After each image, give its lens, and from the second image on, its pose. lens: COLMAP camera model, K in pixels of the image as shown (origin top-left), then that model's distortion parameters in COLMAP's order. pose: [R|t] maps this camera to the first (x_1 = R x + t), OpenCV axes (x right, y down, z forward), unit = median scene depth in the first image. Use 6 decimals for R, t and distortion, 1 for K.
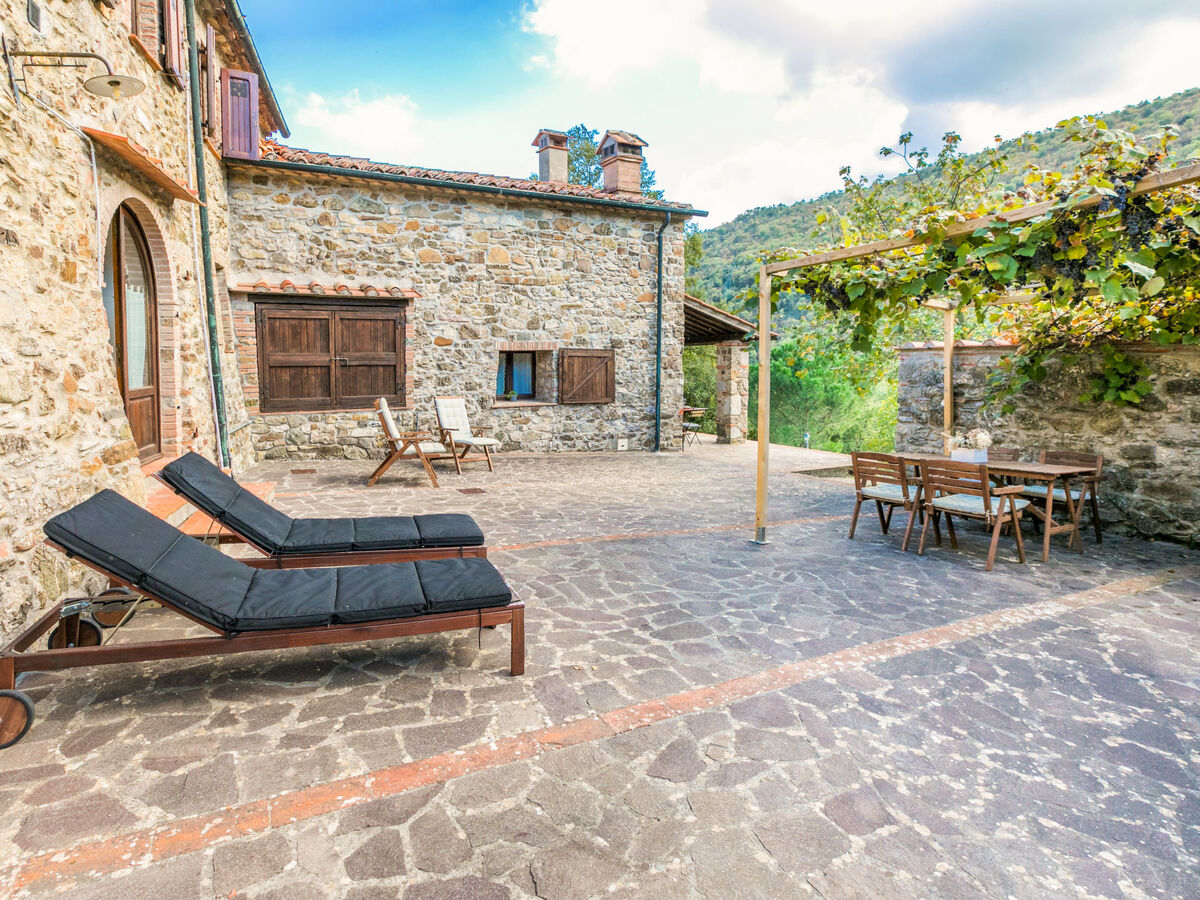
lens RADIAL K [[579.8, 0, 599.7], [0, 579.8, 388.9], [0, 0, 1]] dist [-0.001764, 0.000058]
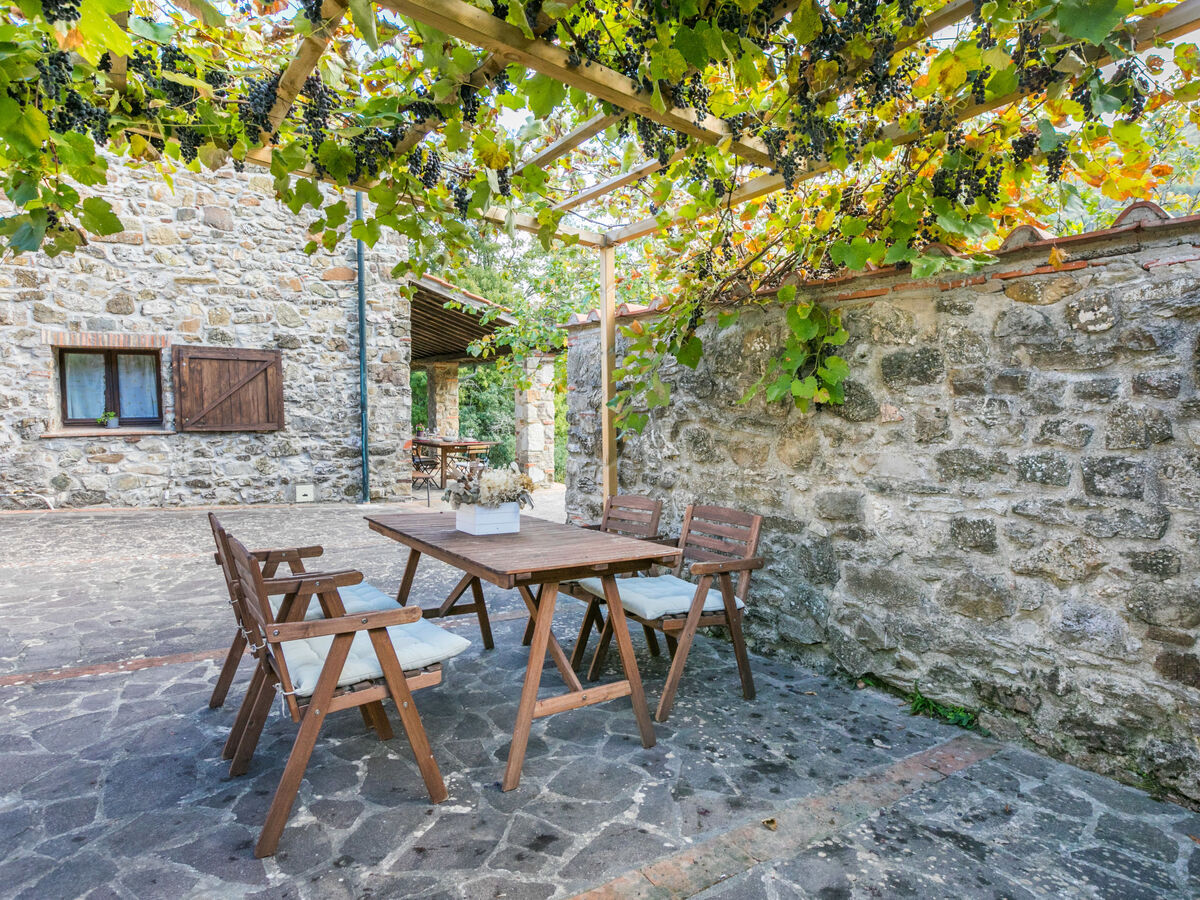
lens RADIAL K [[651.0, 0, 597.5], [0, 651.0, 447.5], [0, 0, 1]] dist [0.002166, 0.000462]
pose [[0.995067, -0.002758, 0.099166, 0.340124], [-0.000331, 0.999516, 0.031120, 0.021594], [-0.099204, -0.030999, 0.994584, 0.240926]]
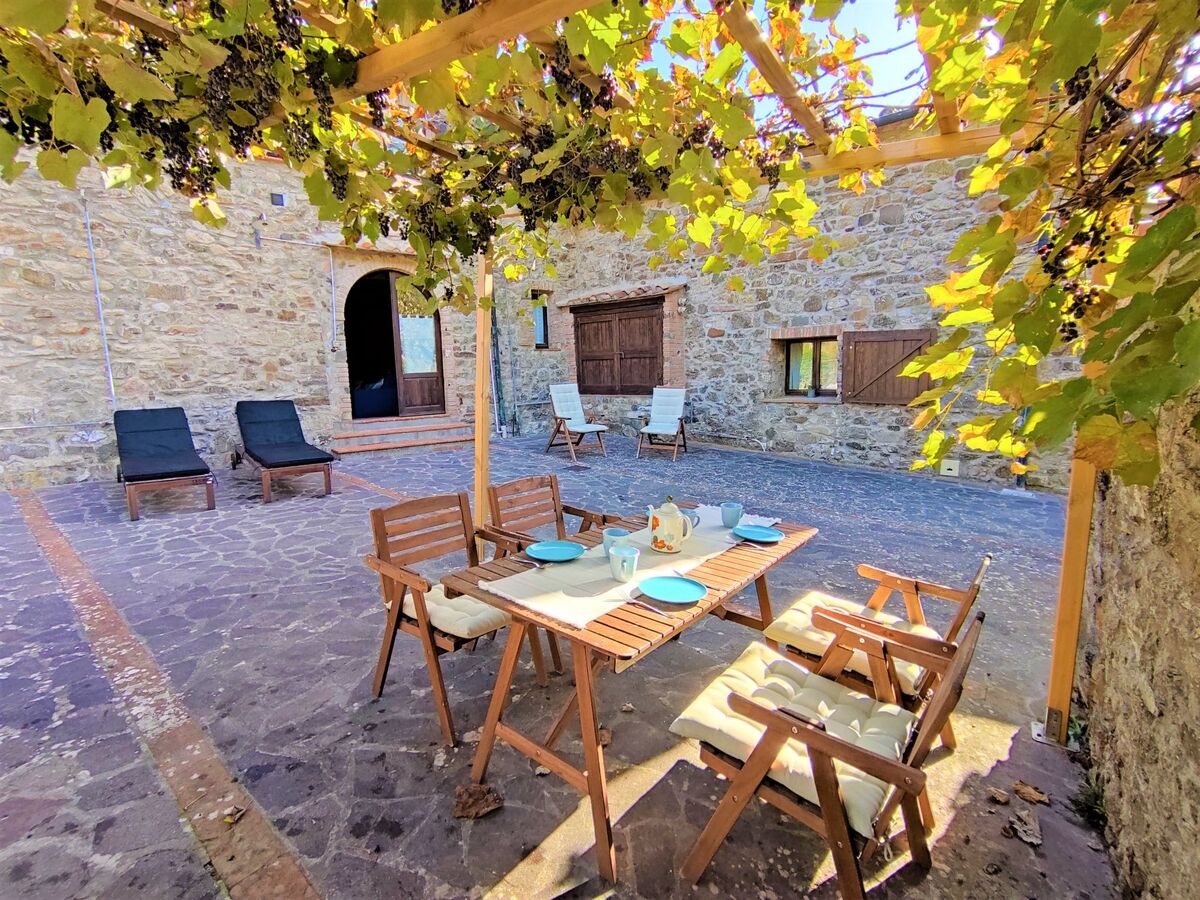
lens RADIAL K [[539.7, 0, 603.9], [0, 539.7, 444.7], [0, 0, 1]] dist [-0.000840, 0.000052]
pose [[0.434369, 0.120272, -0.892669, 0.484243], [-0.028248, 0.992377, 0.119960, 0.004011], [0.900292, -0.026891, 0.434456, 0.392891]]
